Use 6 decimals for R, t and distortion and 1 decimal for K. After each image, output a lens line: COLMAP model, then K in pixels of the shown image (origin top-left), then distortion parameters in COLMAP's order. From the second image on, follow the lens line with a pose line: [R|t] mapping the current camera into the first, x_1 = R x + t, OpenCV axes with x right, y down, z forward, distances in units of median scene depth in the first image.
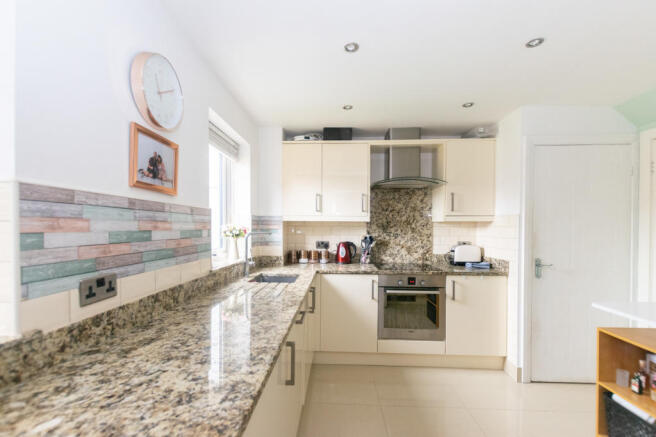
lens RADIAL K [[286.1, 0, 326.5], [0, 286.1, 228.4], [0, 0, 1]] dist [0.000191, 0.000017]
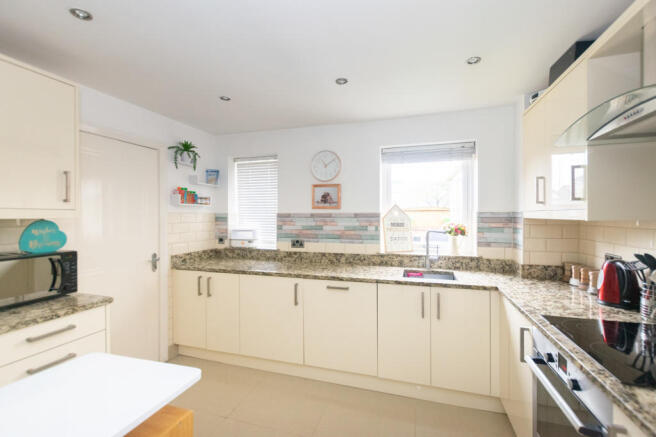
lens RADIAL K [[290.6, 0, 328.0], [0, 290.6, 218.5], [0, 0, 1]] dist [-0.000007, 0.000002]
pose [[-0.259680, 0.004463, -0.965685, 1.792756], [-0.004091, 0.999975, 0.005721, -0.069350], [0.965686, 0.005436, -0.259655, 1.752918]]
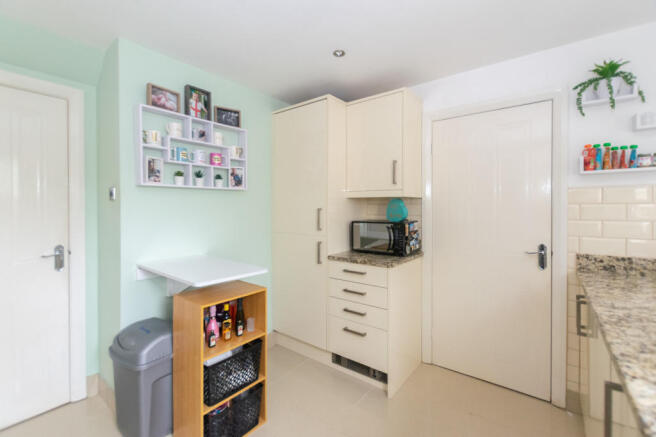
lens RADIAL K [[287.8, 0, 327.4], [0, 287.8, 206.7], [0, 0, 1]] dist [0.000770, 0.000168]
pose [[-0.810272, -0.007878, 0.586001, 0.020406], [-0.001215, 0.999930, 0.011763, -0.011663], [-0.586053, 0.008819, -0.810225, 1.899221]]
